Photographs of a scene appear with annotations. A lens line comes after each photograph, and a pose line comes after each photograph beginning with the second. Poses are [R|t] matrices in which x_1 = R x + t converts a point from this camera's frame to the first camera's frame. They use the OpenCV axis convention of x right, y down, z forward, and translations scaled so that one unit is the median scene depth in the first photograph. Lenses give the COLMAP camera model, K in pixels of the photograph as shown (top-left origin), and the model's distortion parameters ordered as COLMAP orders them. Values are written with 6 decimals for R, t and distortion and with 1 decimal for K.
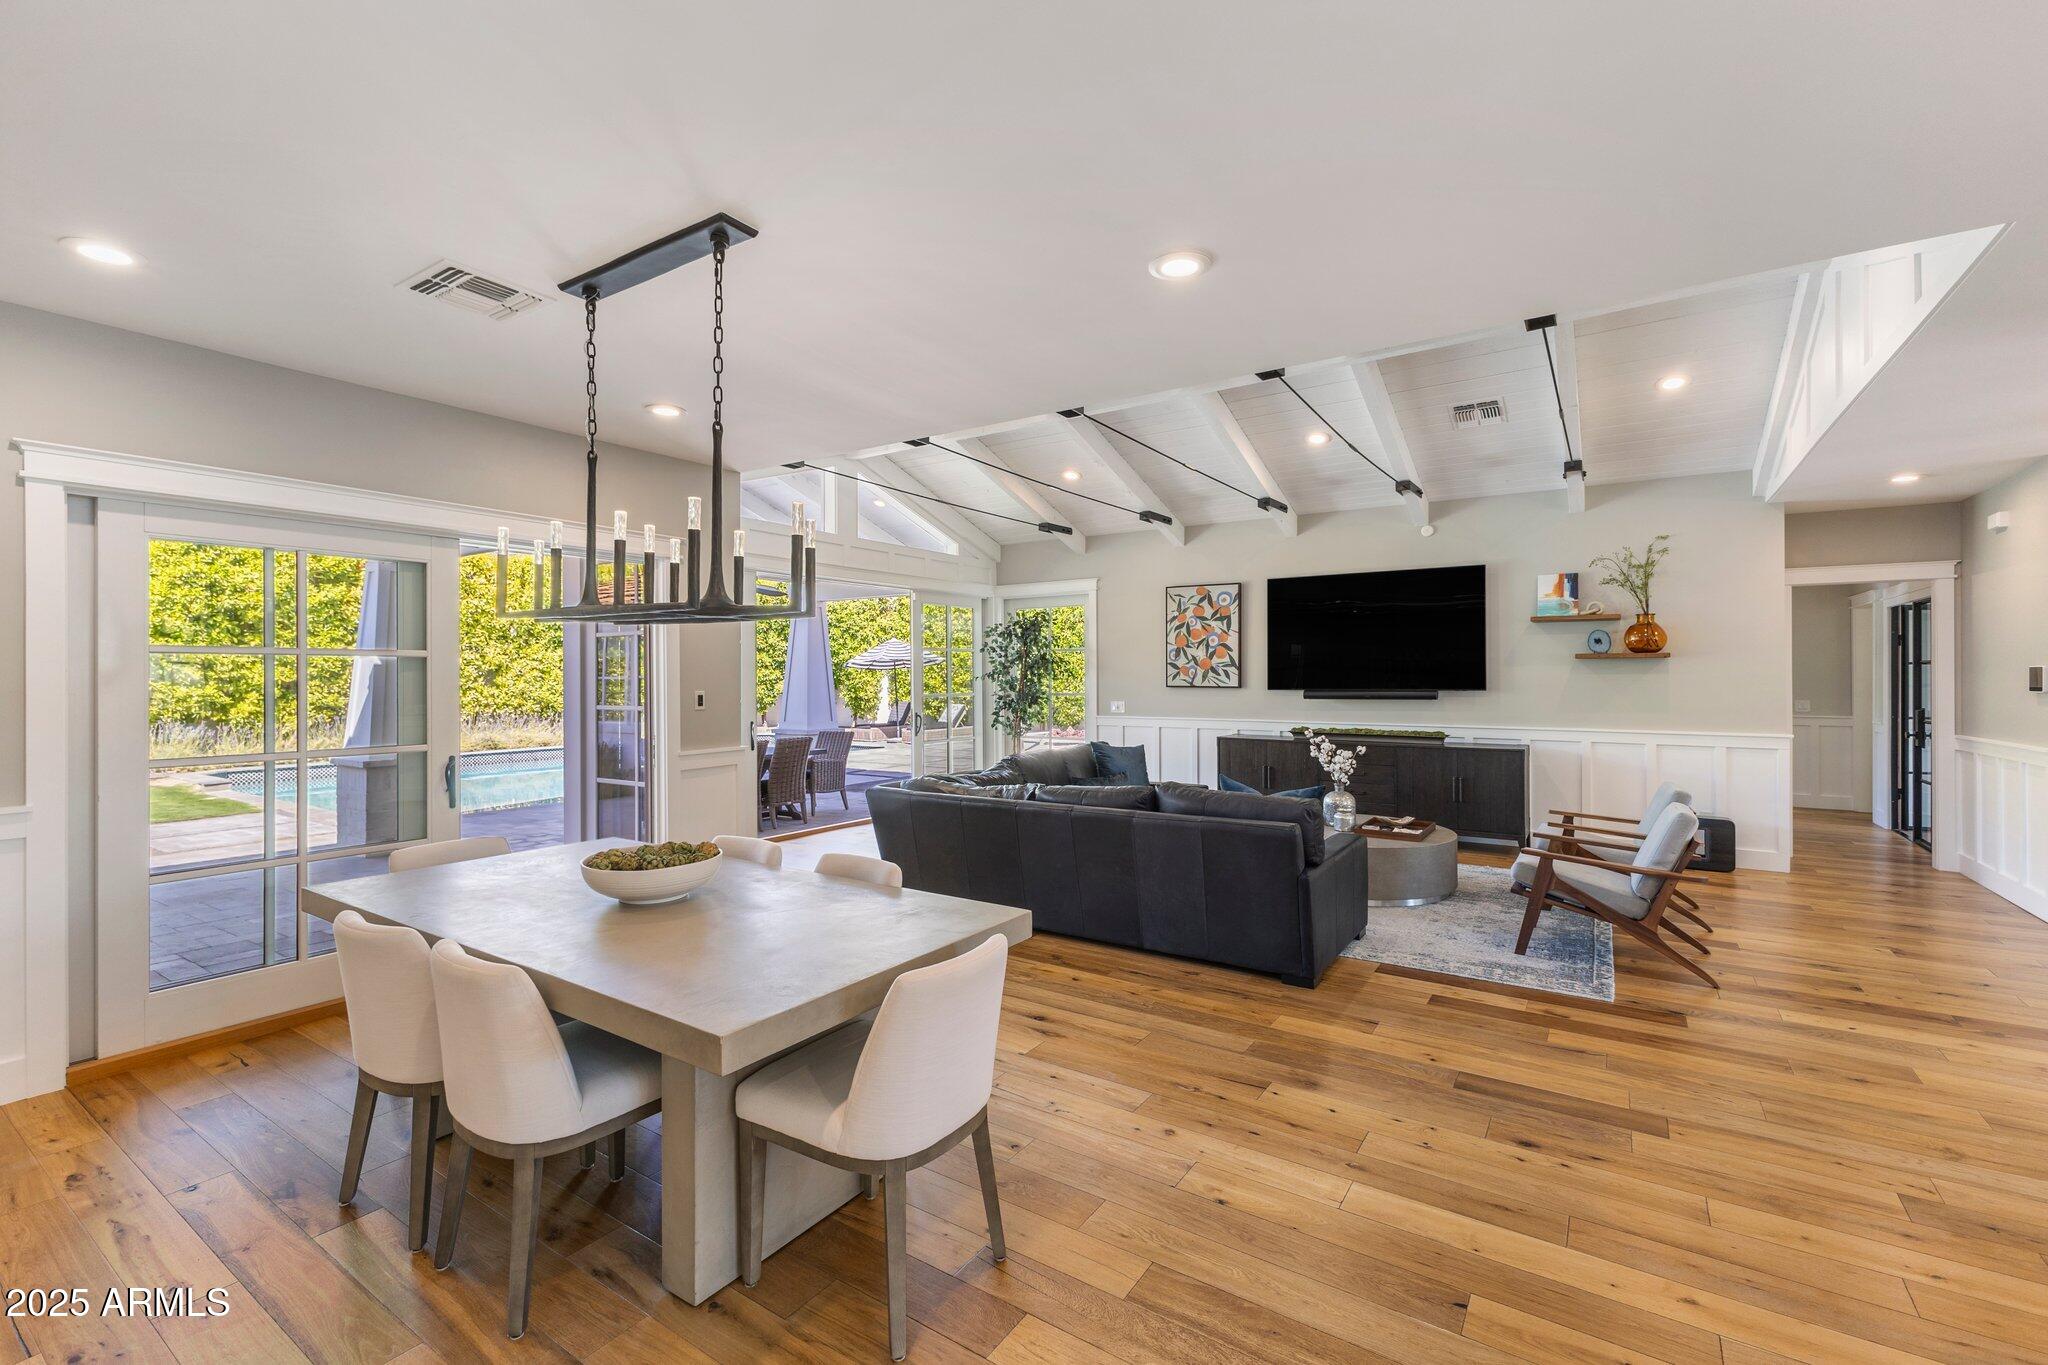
lens RADIAL K [[887.4, 0, 1026.5], [0, 887.4, 673.2], [0, 0, 1]] dist [0.001866, 0.000847]
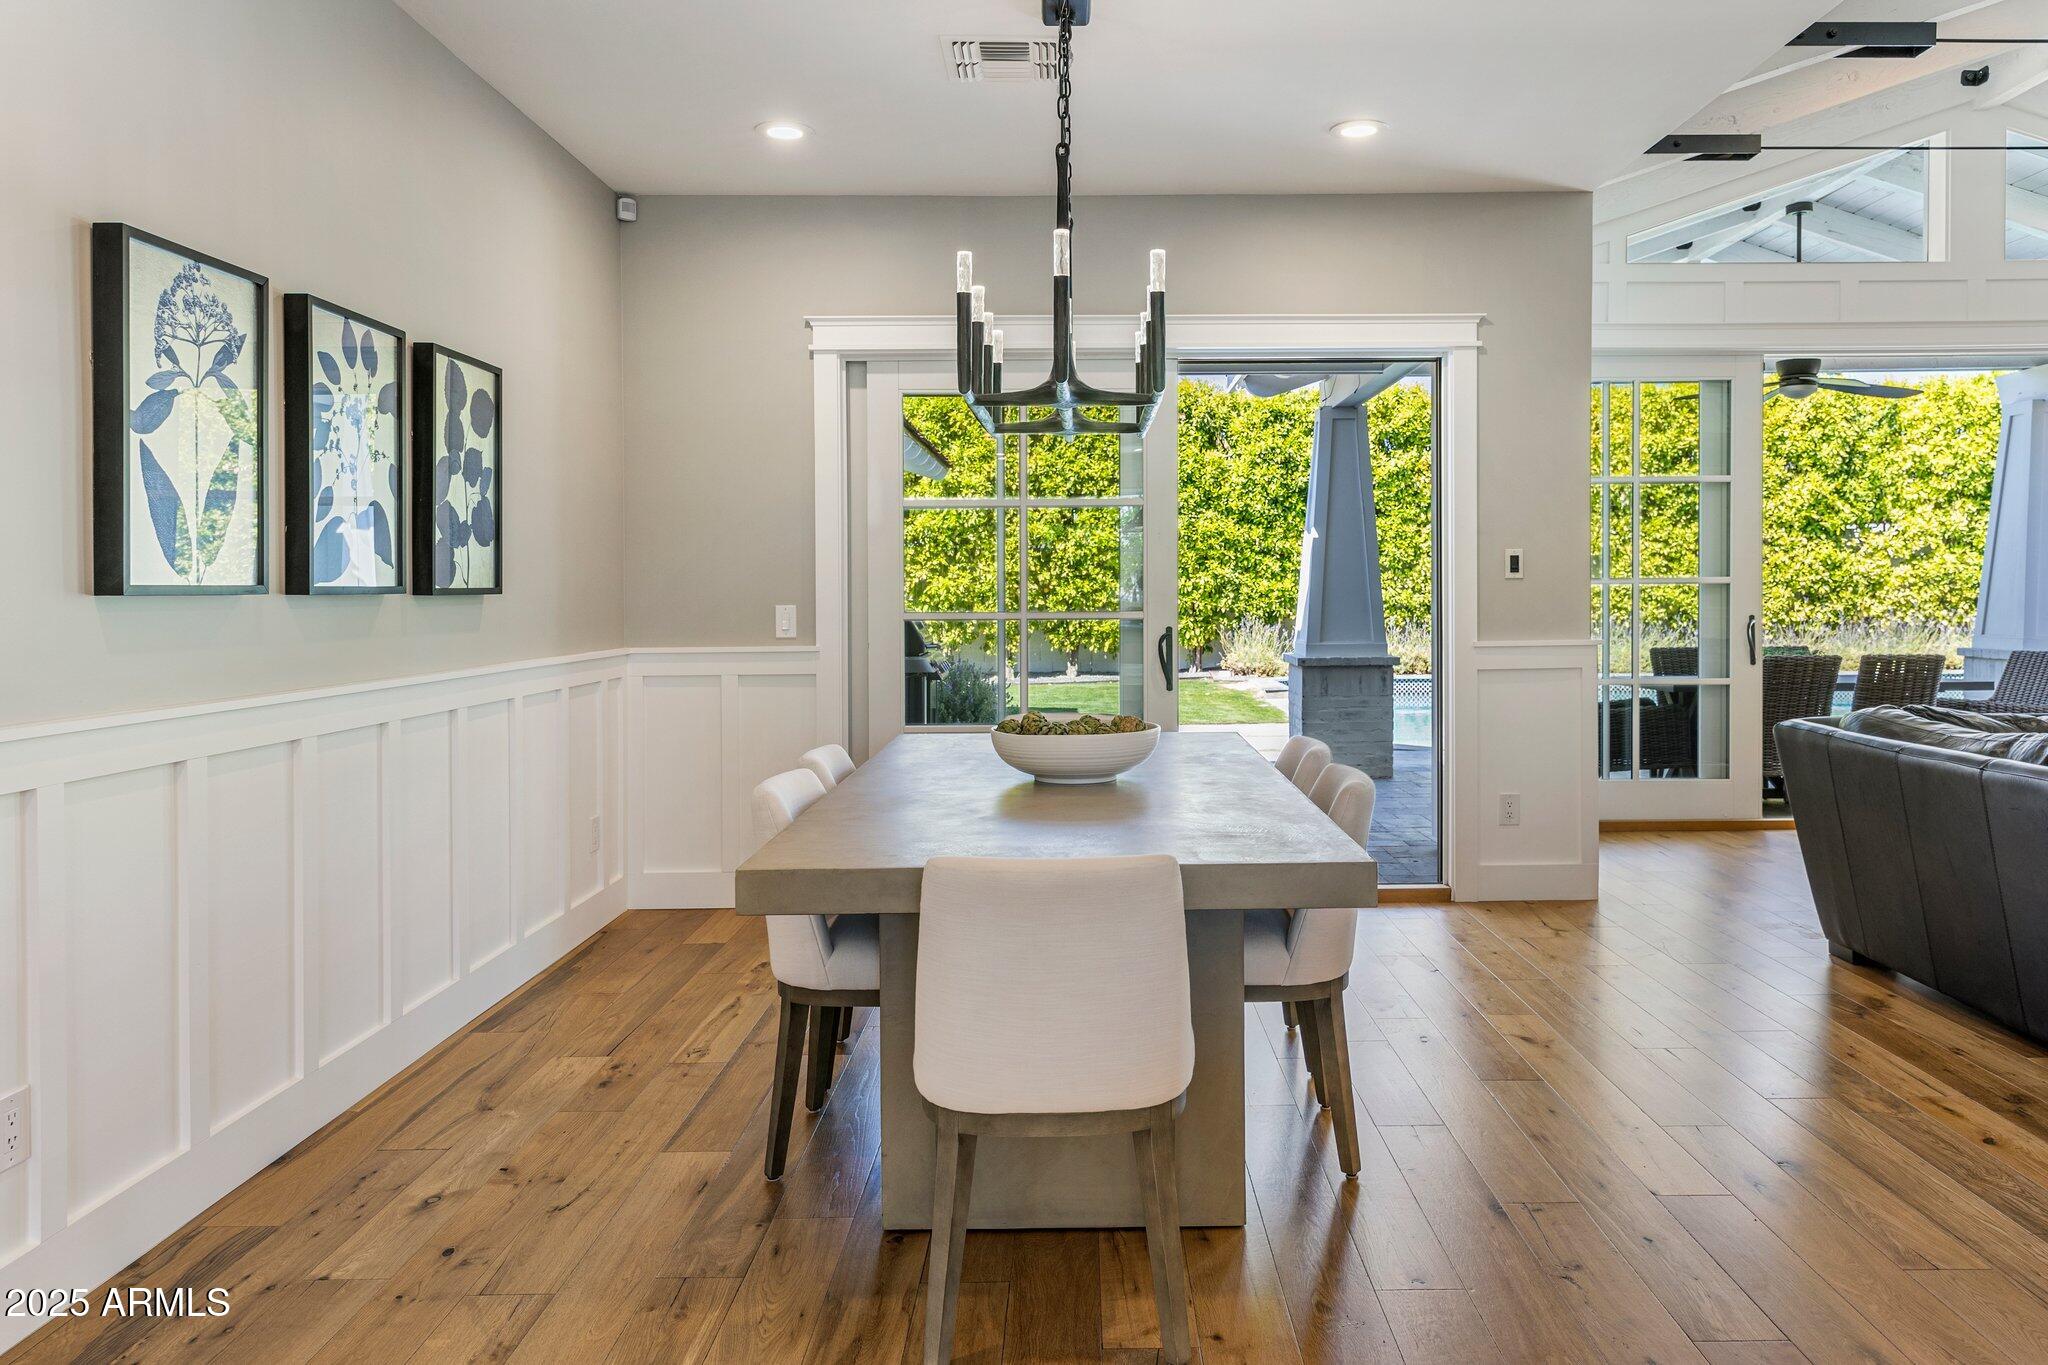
lens RADIAL K [[1416.8, 0, 1056.4], [0, 1416.8, 612.5], [0, 0, 1]] dist [-0.004813, -0.002920]
pose [[0.562781, 0.014619, -0.826477, 0.141119], [0.009595, 0.999661, 0.024216, 0.018308], [0.826551, -0.021558, 0.562449, 0.072945]]
